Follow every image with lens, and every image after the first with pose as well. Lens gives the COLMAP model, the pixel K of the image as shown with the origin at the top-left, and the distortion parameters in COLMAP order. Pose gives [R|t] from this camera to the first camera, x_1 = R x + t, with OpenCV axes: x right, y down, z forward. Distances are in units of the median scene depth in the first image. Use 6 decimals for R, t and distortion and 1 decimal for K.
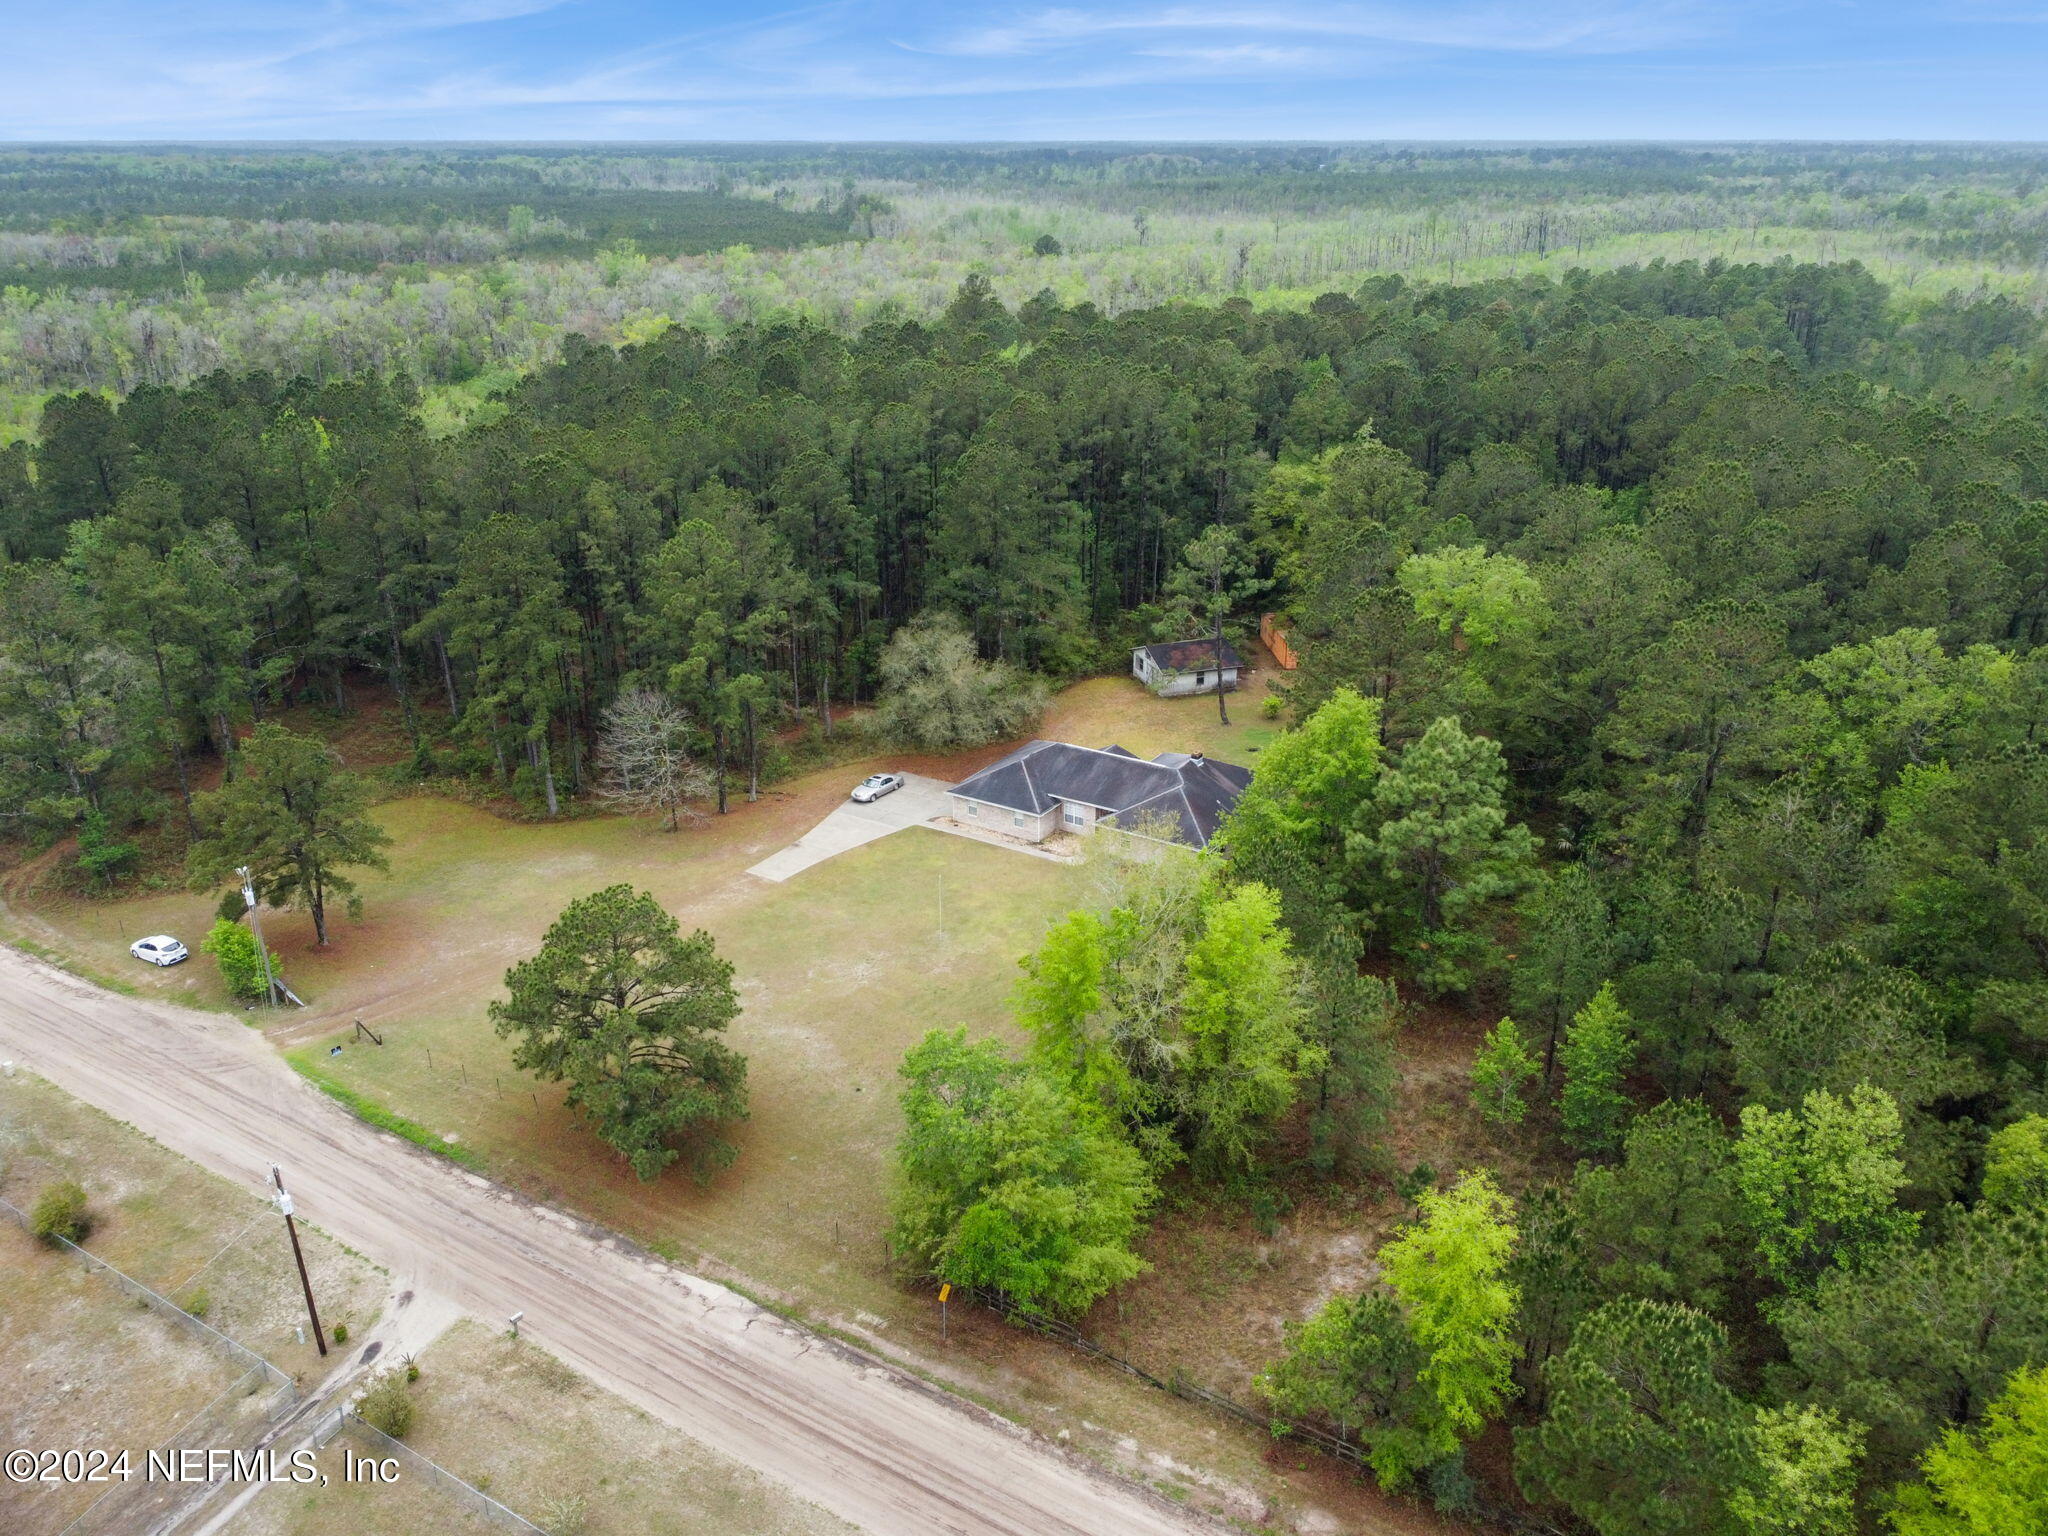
lens RADIAL K [[1551.8, 0, 1020.2], [0, 1551.8, 772.0], [0, 0, 1]] dist [0.011426, -0.007535]
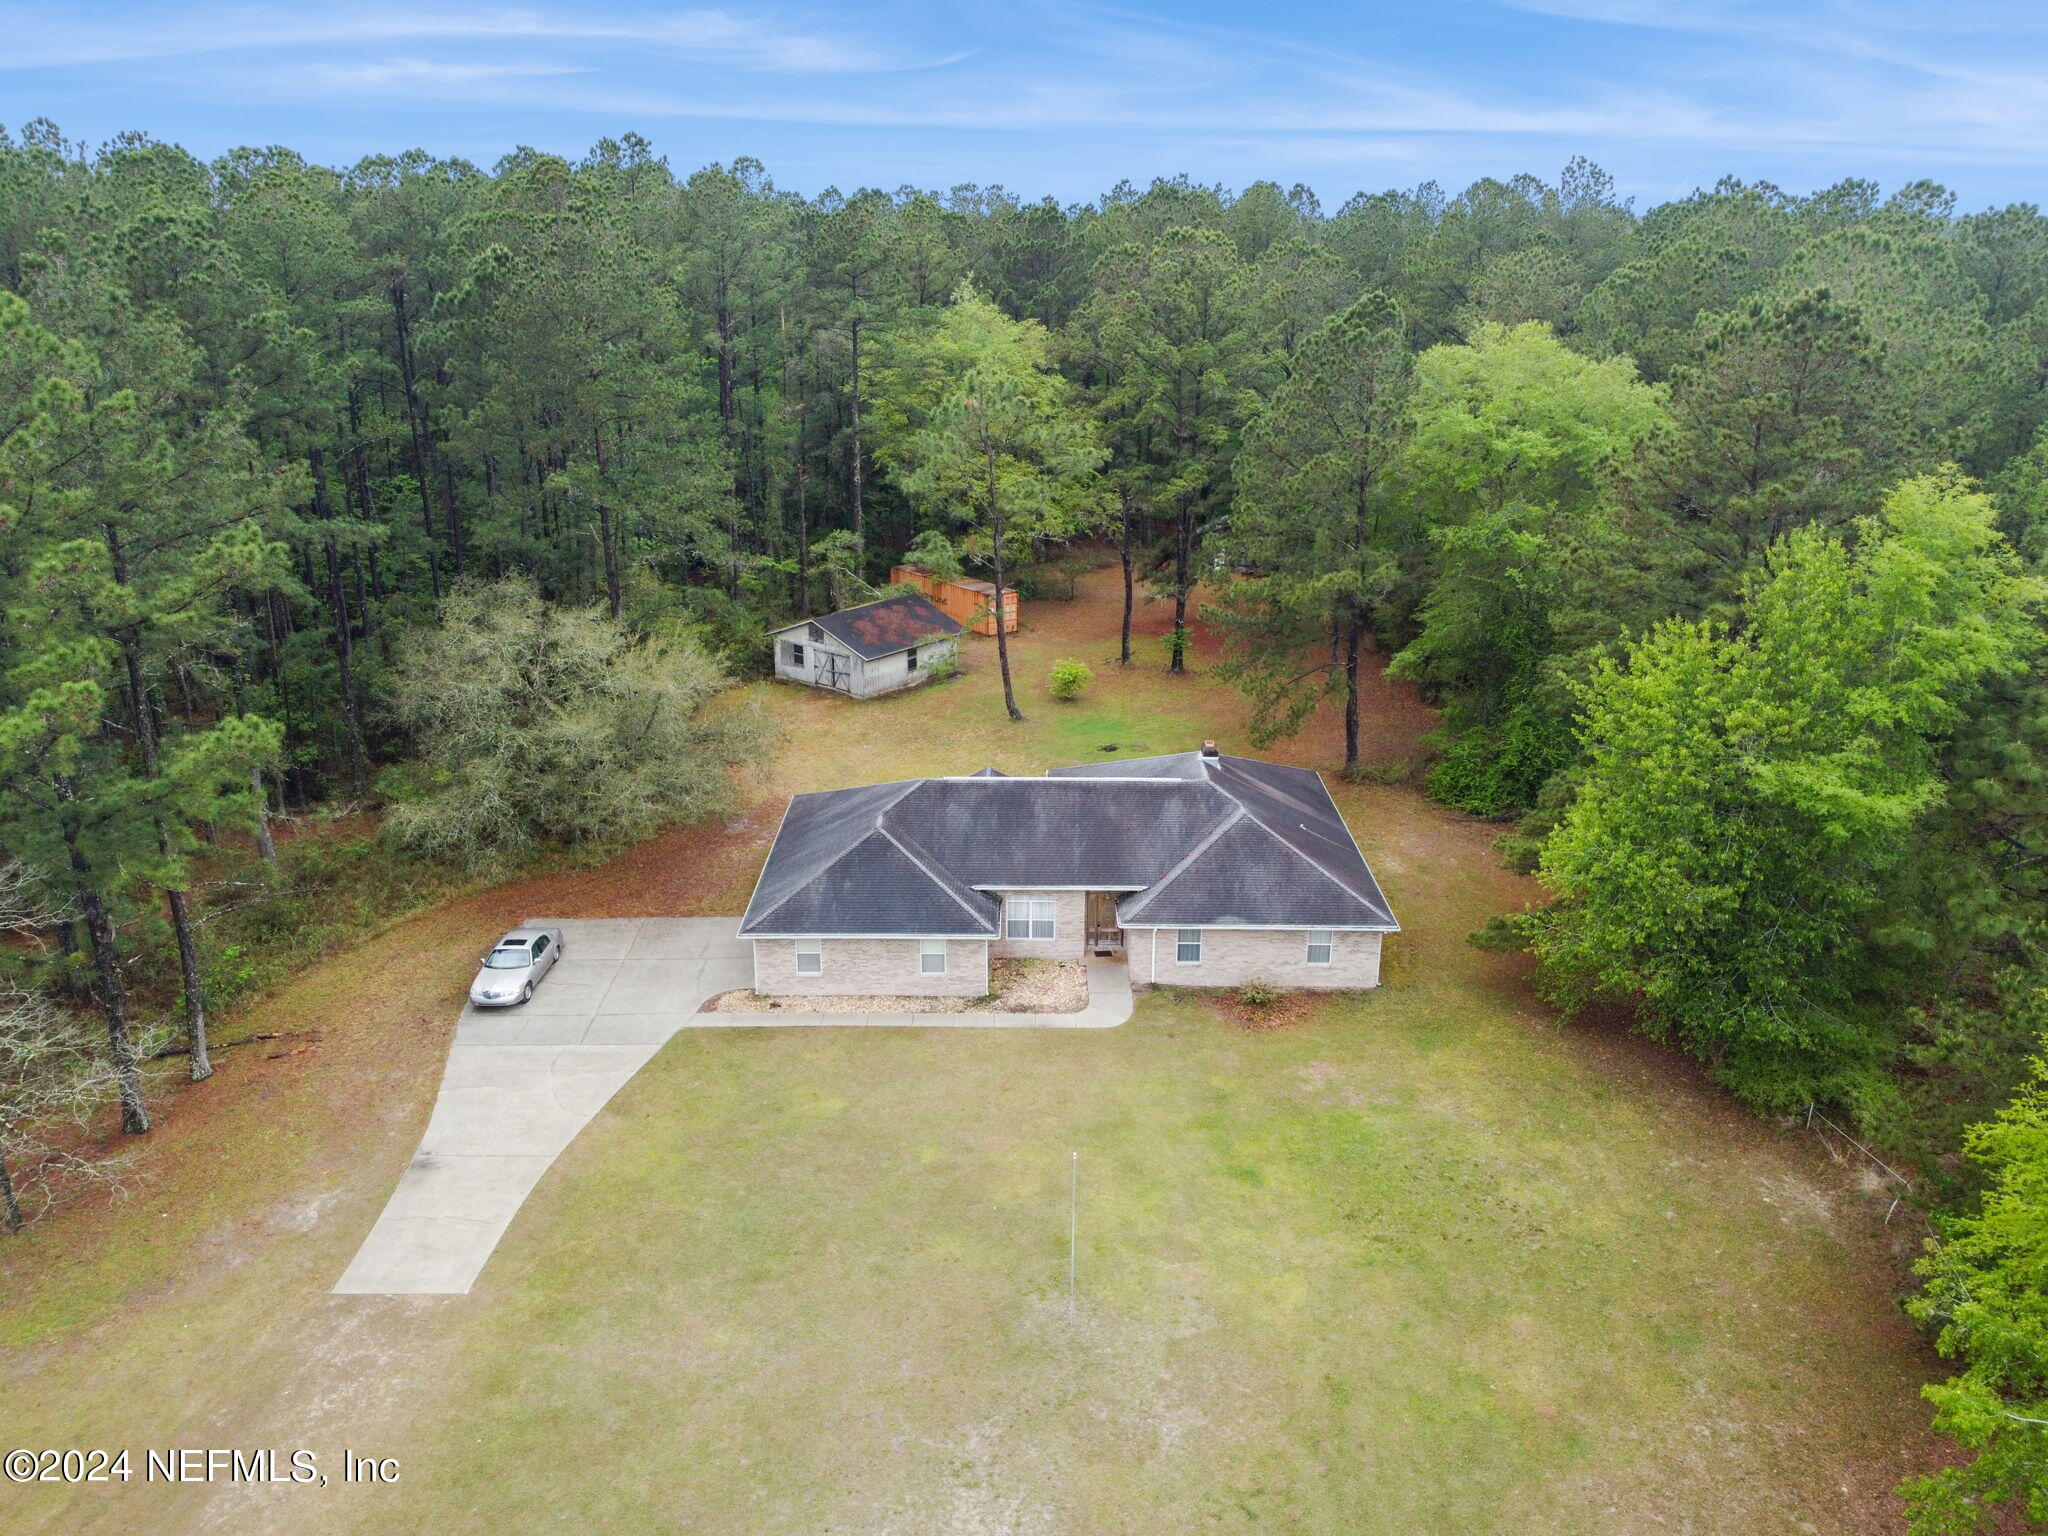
lens RADIAL K [[1551.8, 0, 1024.1], [0, 1551.8, 766.7], [0, 0, 1]] dist [0.011426, -0.007535]
pose [[0.845350, -0.172009, 0.505763, -0.273147], [0.195084, 0.980758, 0.007482, -0.029424], [-0.497318, 0.092341, 0.862640, 0.840521]]
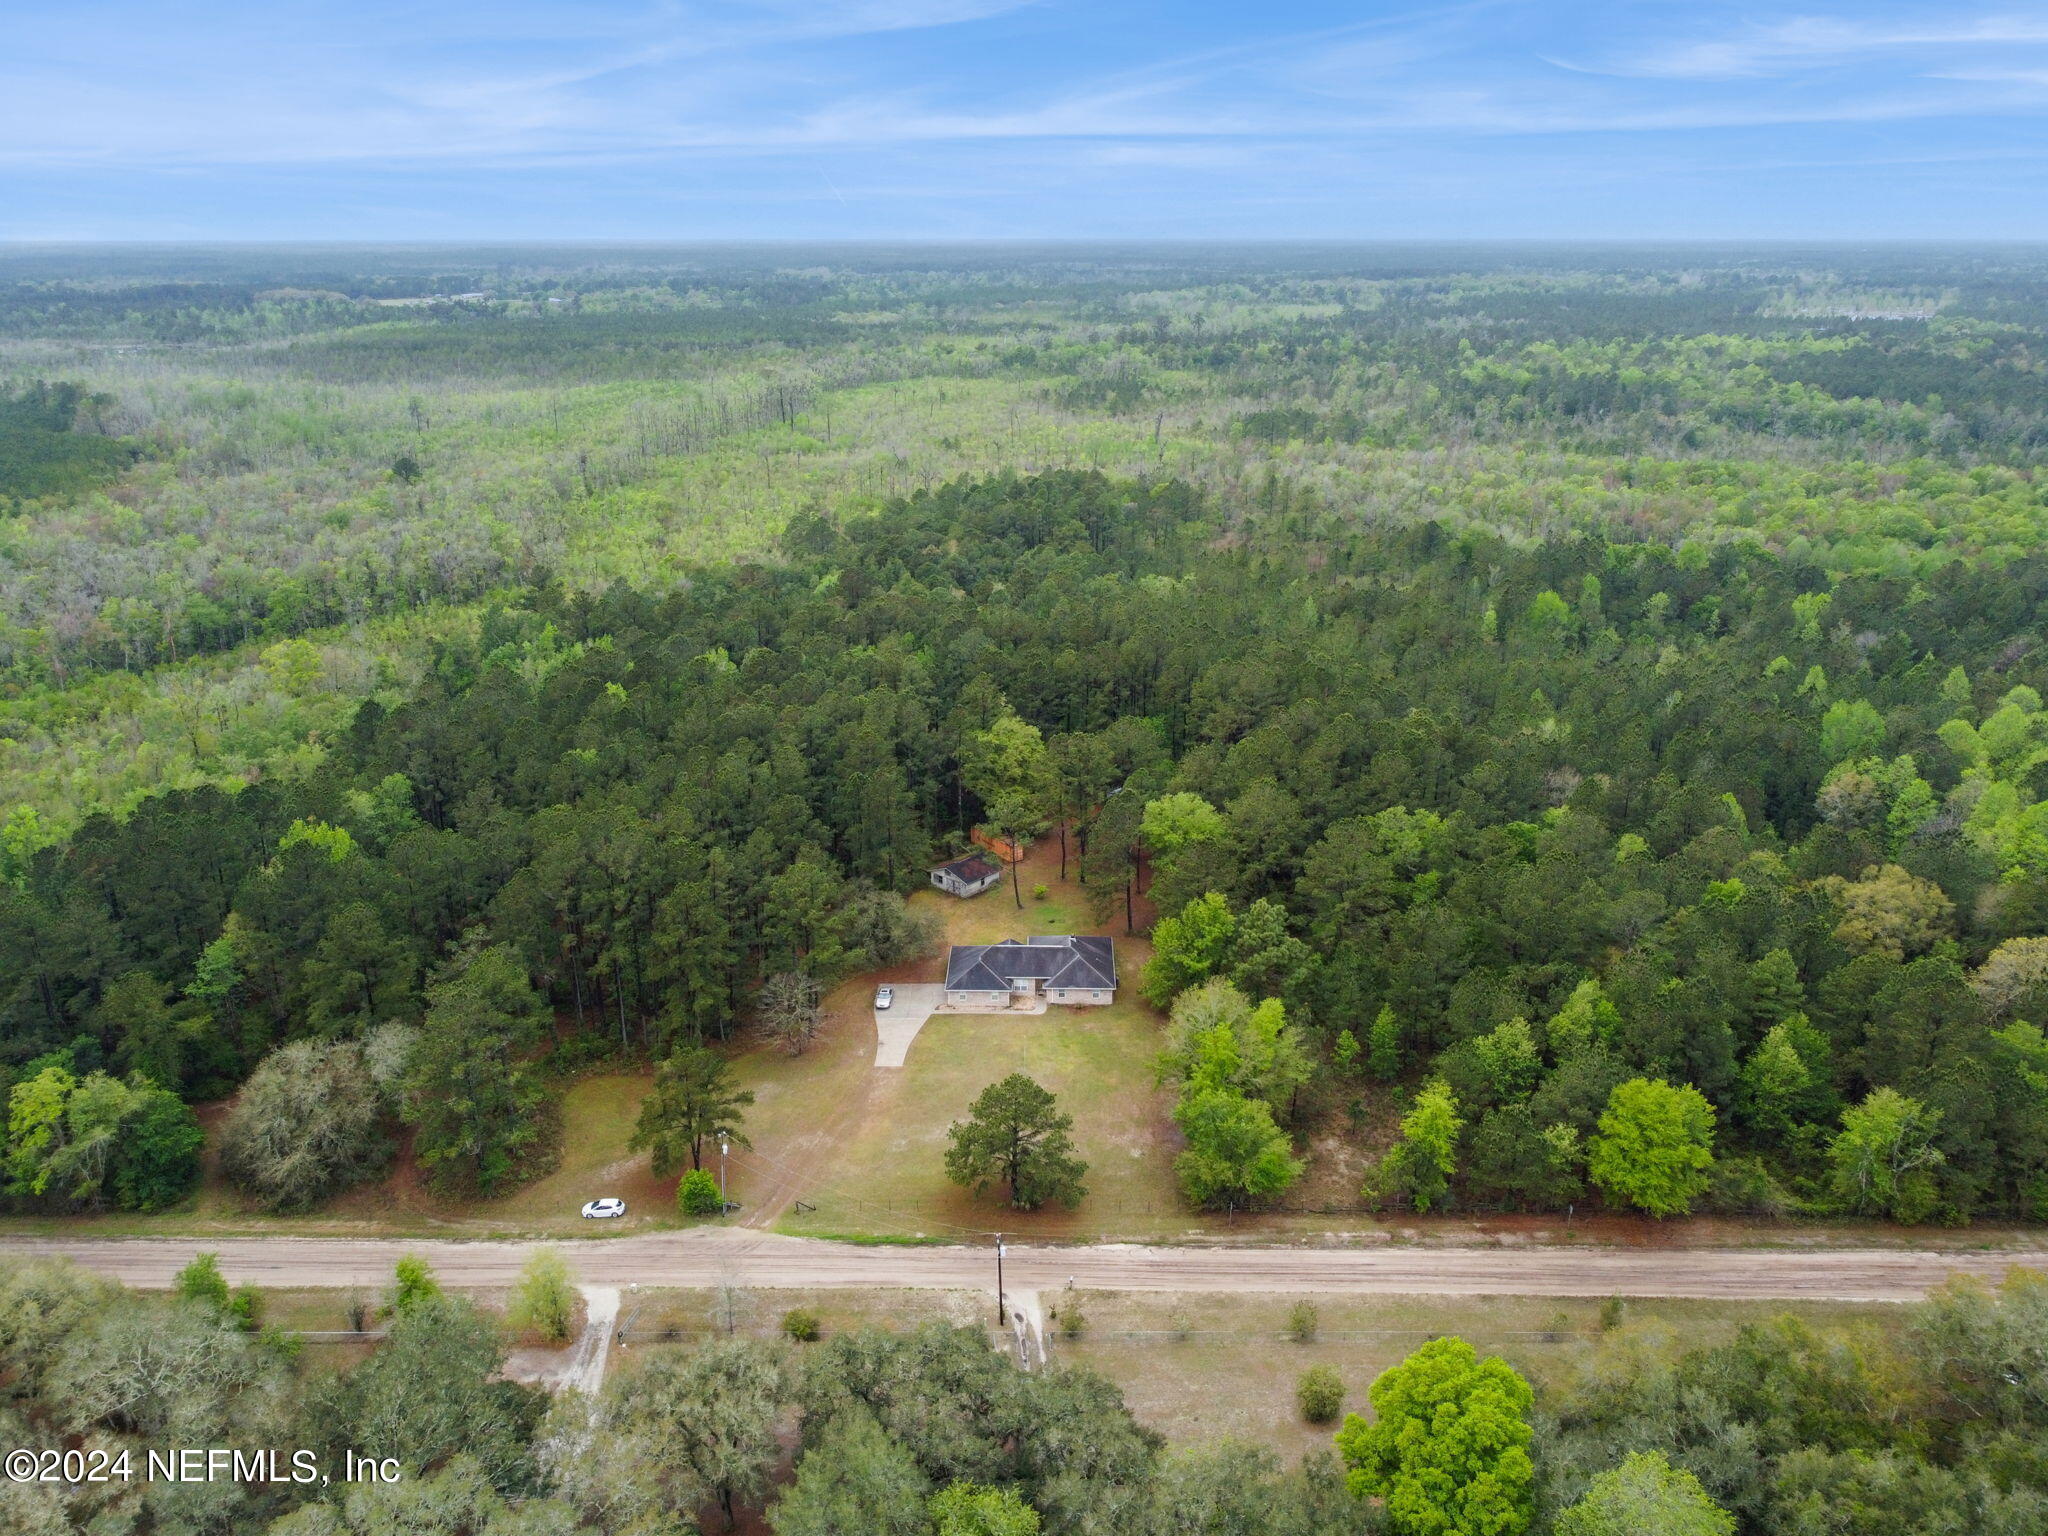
lens RADIAL K [[1551.8, 0, 1020.4], [0, 1551.8, 768.1], [0, 0, 1]] dist [0.011426, -0.007535]
pose [[0.856812, -0.168070, 0.487469, -1.081322], [0.194556, 0.980884, -0.003777, -0.286387], [-0.477516, 0.098076, 0.873132, -0.750039]]
